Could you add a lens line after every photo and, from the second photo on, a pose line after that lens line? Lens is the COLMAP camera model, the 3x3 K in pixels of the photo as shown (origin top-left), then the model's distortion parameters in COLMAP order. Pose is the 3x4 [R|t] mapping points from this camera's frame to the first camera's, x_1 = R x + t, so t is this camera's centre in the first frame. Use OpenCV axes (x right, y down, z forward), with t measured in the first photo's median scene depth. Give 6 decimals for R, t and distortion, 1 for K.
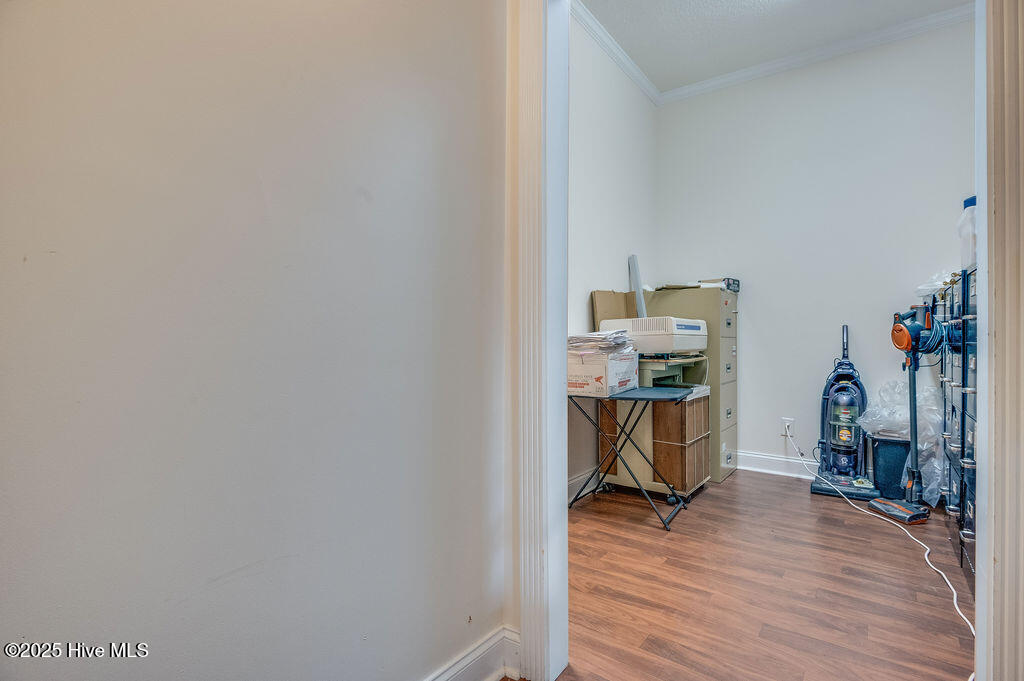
lens RADIAL K [[498.0, 0, 513.5], [0, 498.0, 340.4], [0, 0, 1]] dist [-0.009531, -0.002256]
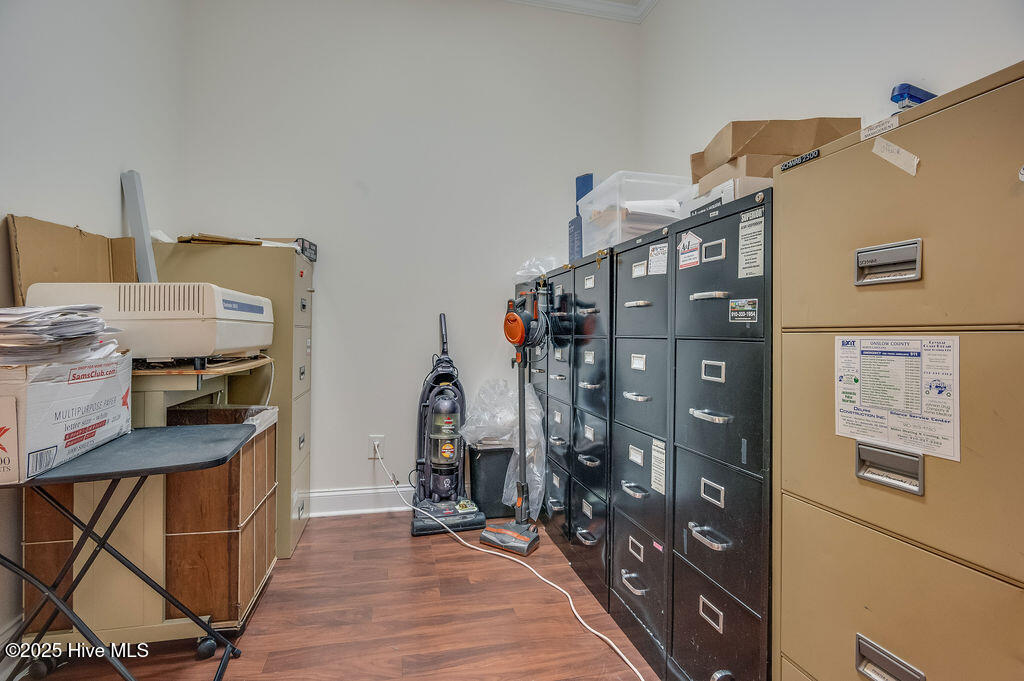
lens RADIAL K [[498.0, 0, 510.2], [0, 498.0, 320.6], [0, 0, 1]] dist [-0.009531, -0.002256]
pose [[0.646647, 0.021845, 0.762476, 0.121963], [-0.005294, 0.999694, -0.024152, 0.000194], [-0.762771, 0.011582, 0.646565, 0.417036]]
